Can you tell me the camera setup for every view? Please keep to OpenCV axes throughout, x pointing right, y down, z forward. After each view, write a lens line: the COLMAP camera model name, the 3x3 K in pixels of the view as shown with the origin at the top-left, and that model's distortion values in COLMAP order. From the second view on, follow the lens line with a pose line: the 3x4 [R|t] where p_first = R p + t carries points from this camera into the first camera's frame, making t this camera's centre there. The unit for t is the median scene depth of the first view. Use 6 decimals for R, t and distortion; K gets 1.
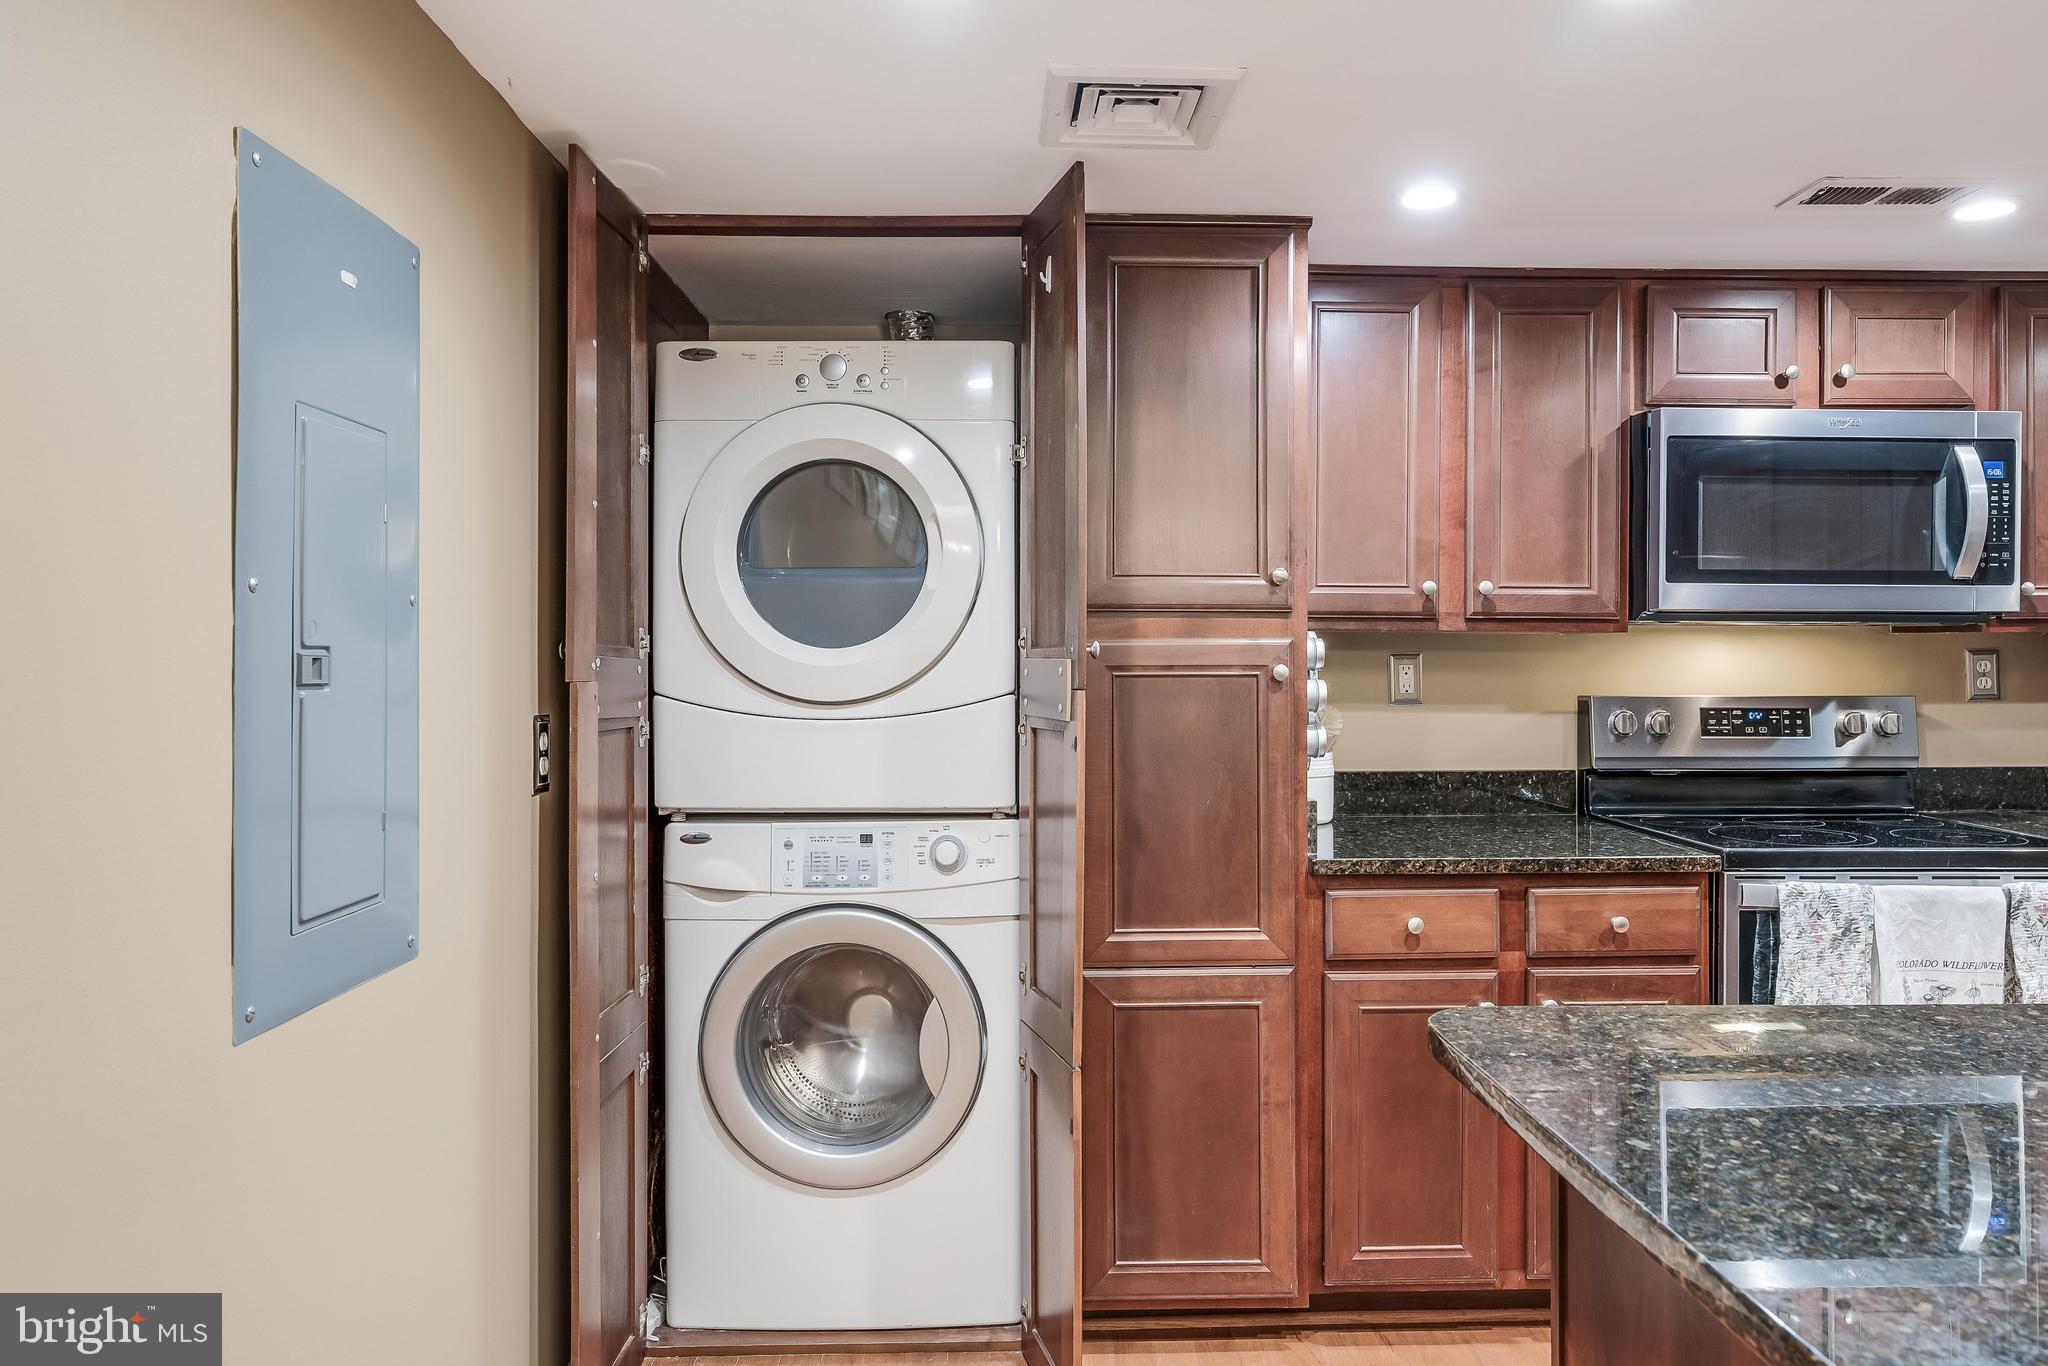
lens RADIAL K [[1336.3, 0, 1033.2], [0, 1336.3, 649.3], [0, 0, 1]] dist [-0.002090, 0.000301]
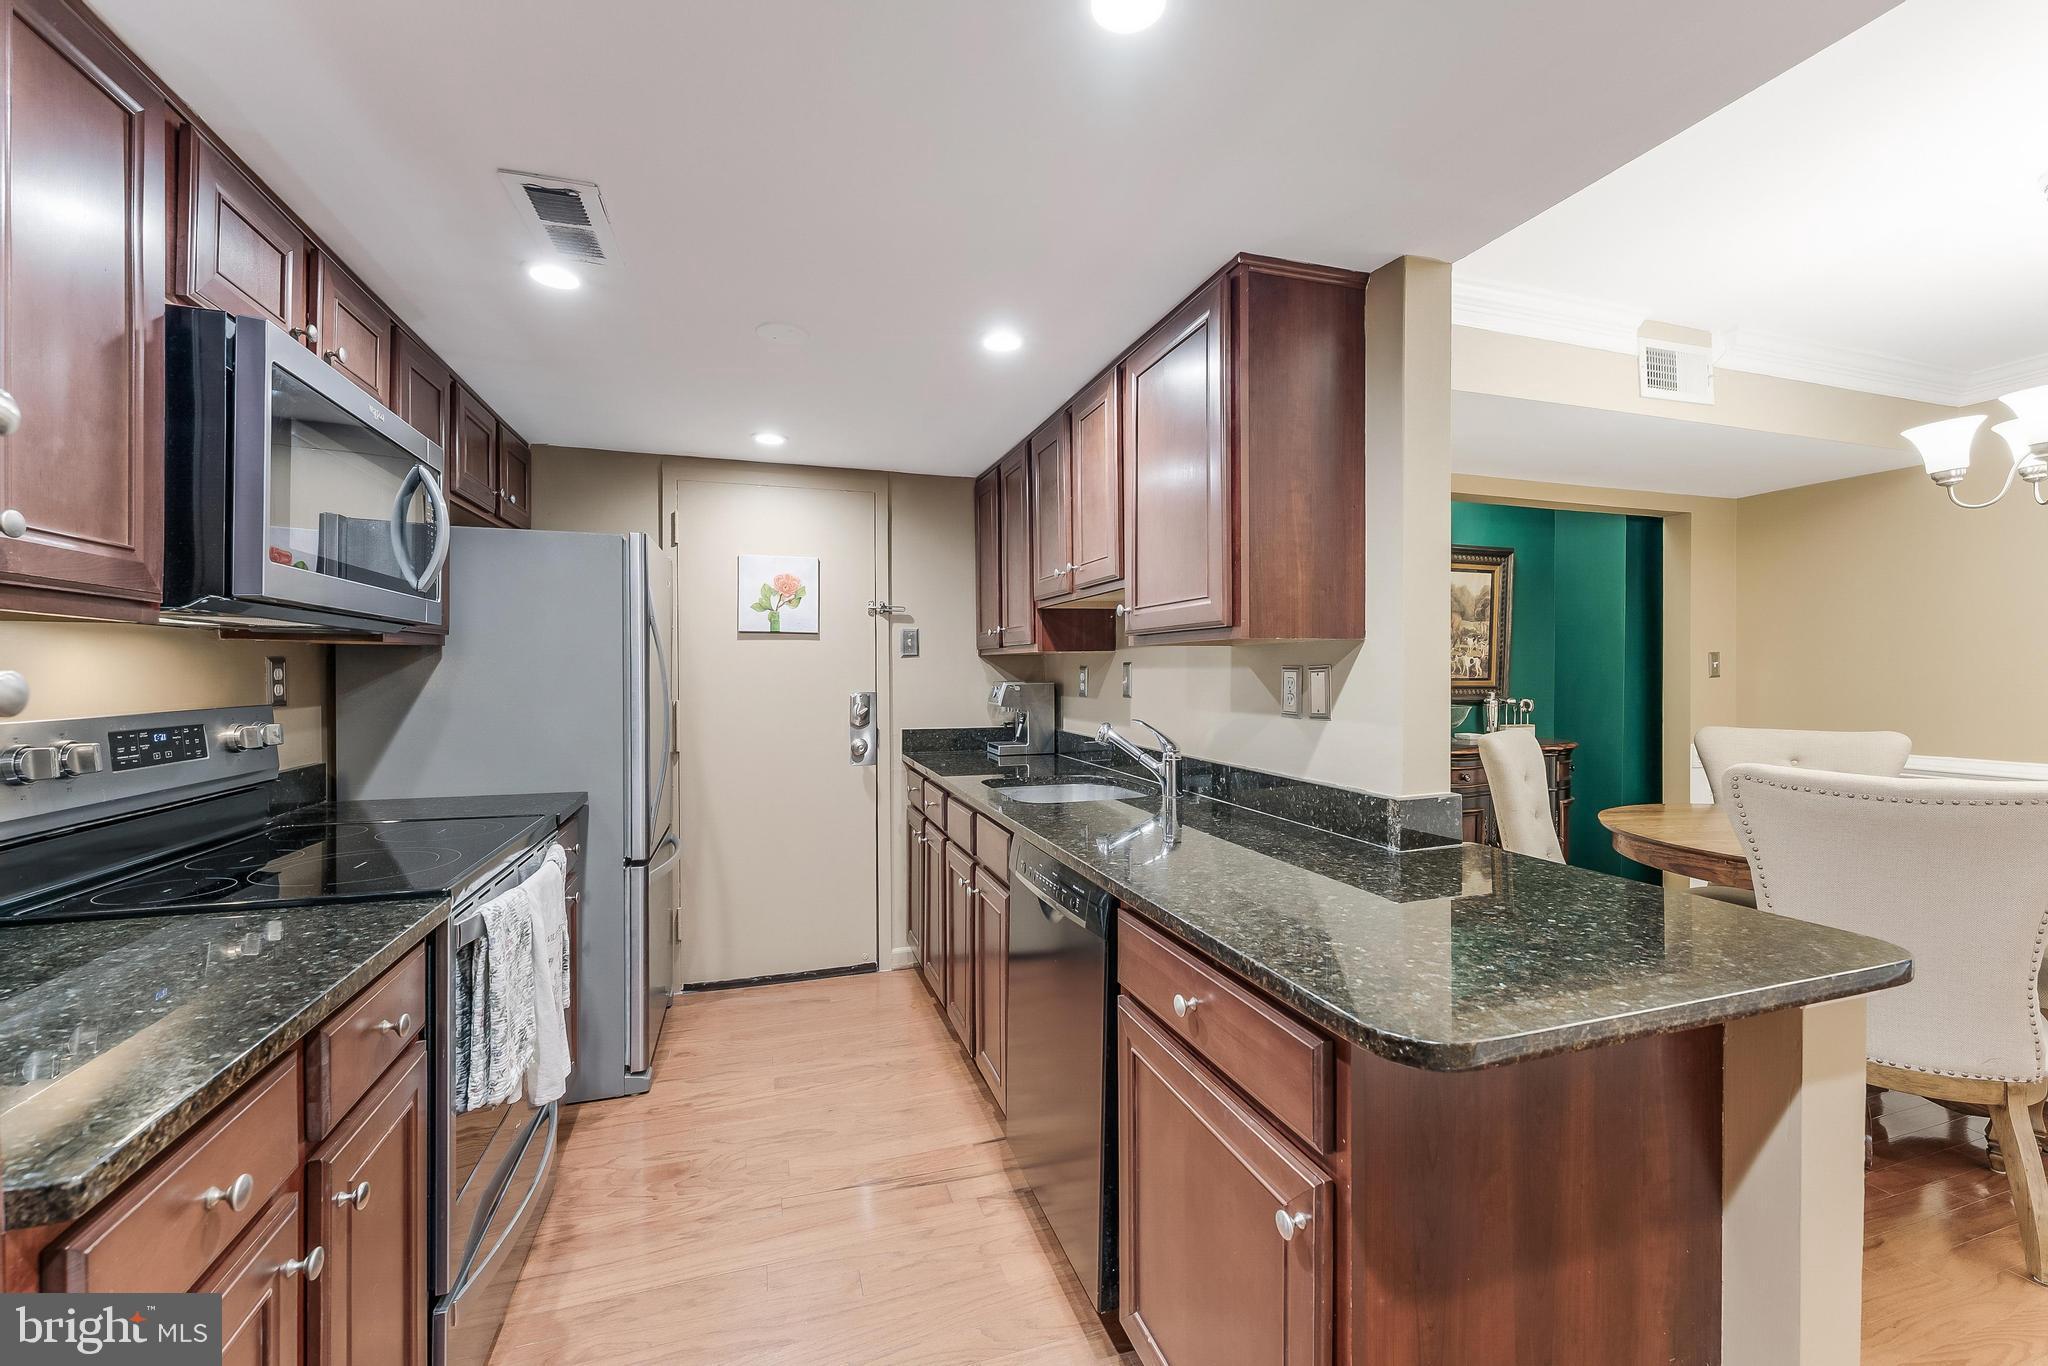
lens RADIAL K [[827.7, 0, 1034.9], [0, 827.7, 679.0], [0, 0, 1]] dist [0.001326, -0.000707]
pose [[-0.293486, -0.008306, 0.955927, -0.085230], [-0.005879, 0.999959, 0.006883, 0.009899], [-0.955945, -0.003600, -0.293523, 0.723780]]
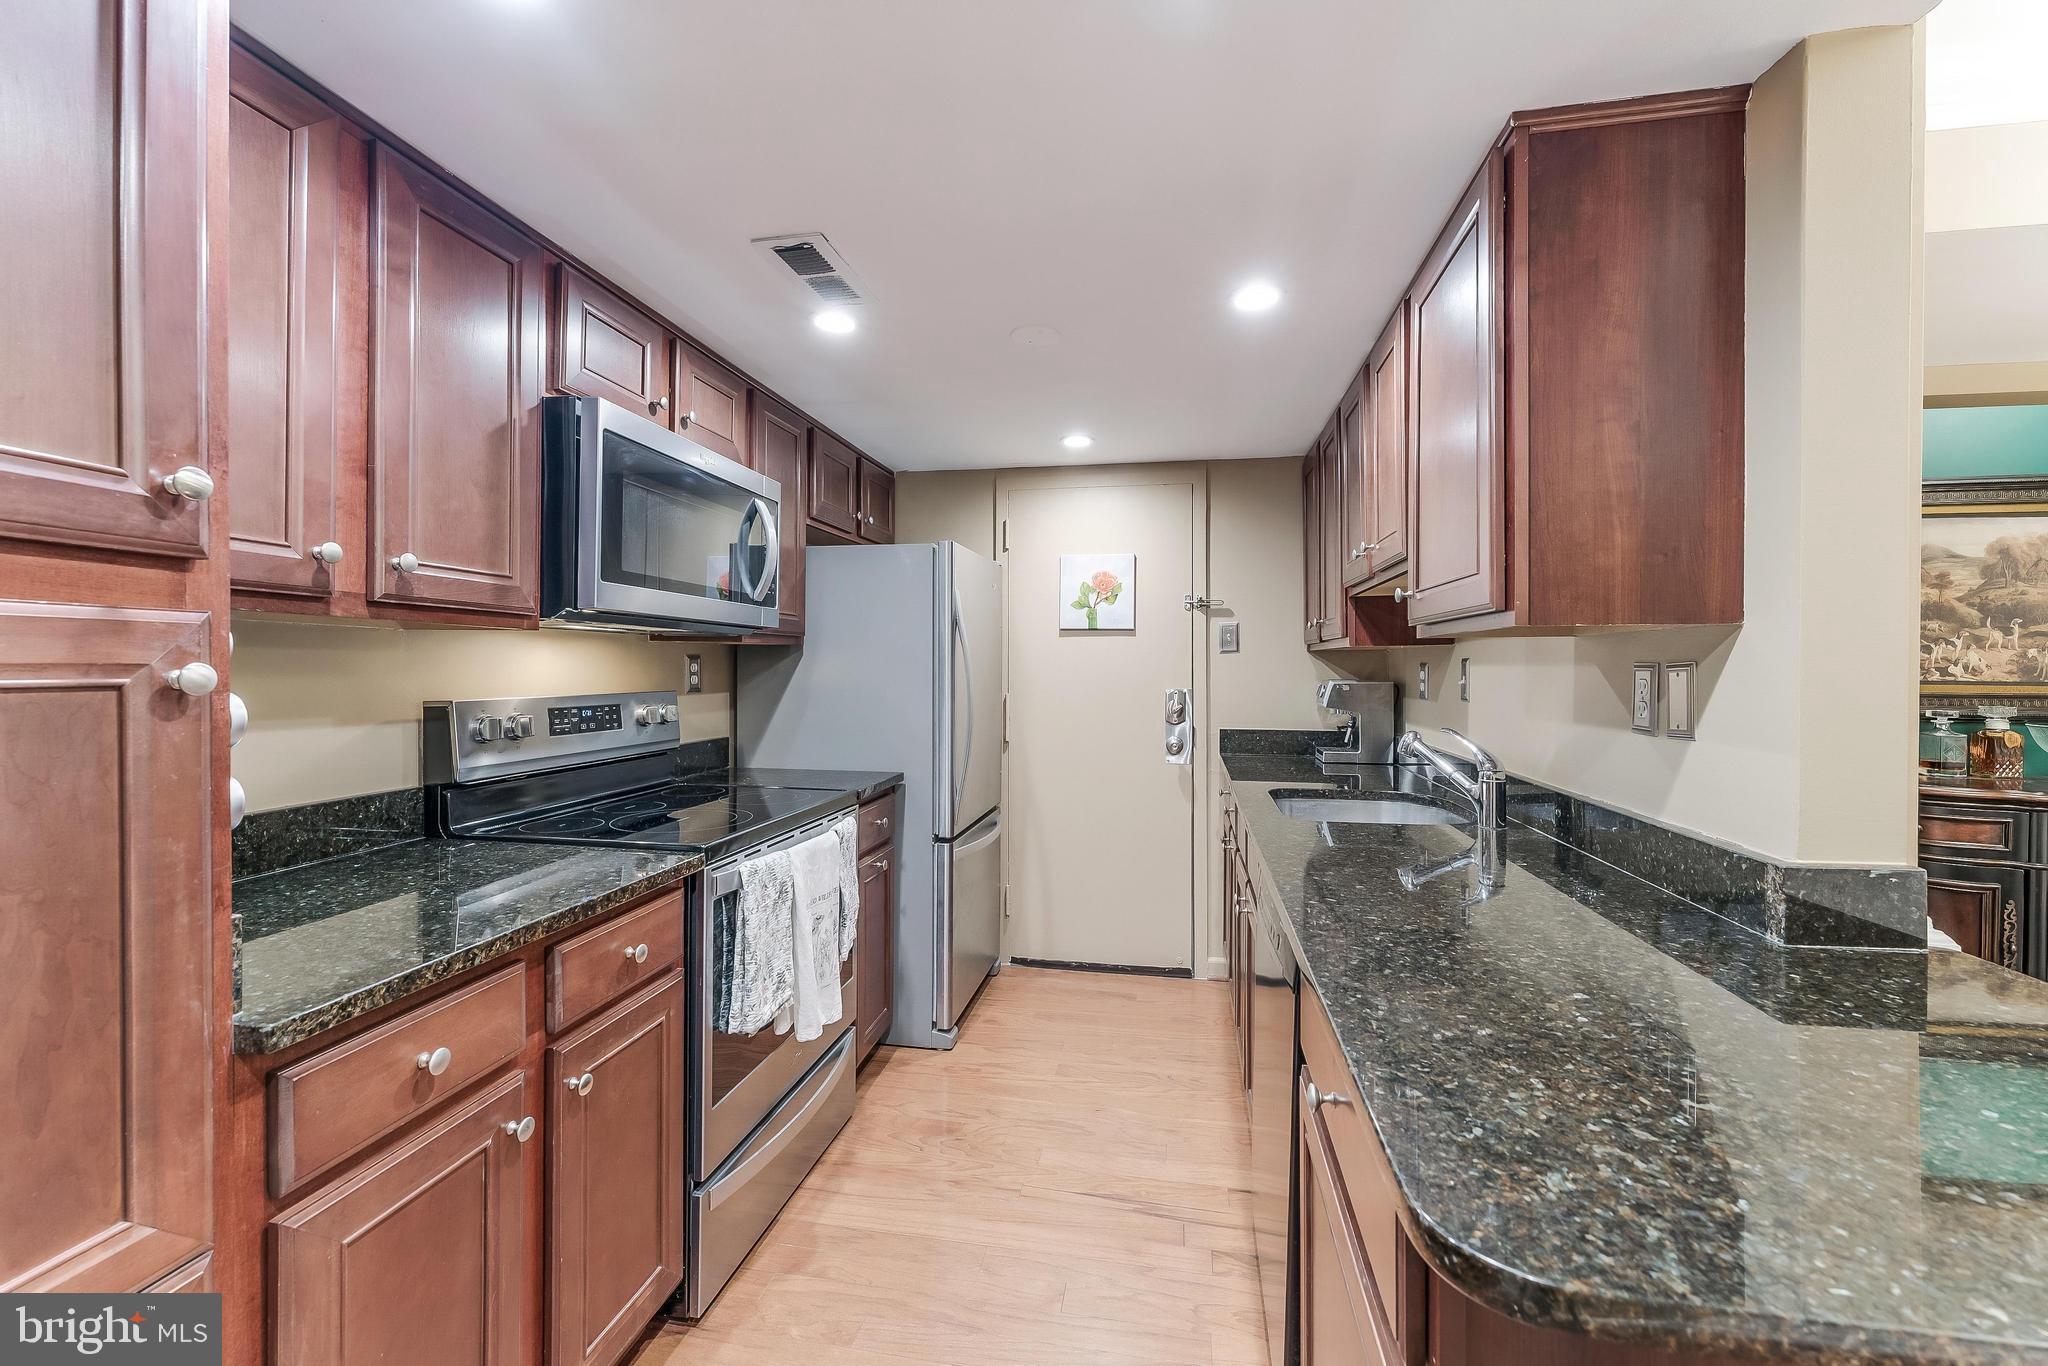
lens RADIAL K [[827.7, 0, 1036.4], [0, 827.7, 672.2], [0, 0, 1]] dist [0.001326, -0.000707]
pose [[0.200008, -0.006048, 0.979776, -0.047801], [-0.010996, 0.999904, 0.008417, 0.007735], [-0.979733, -0.012457, 0.199922, 0.567055]]
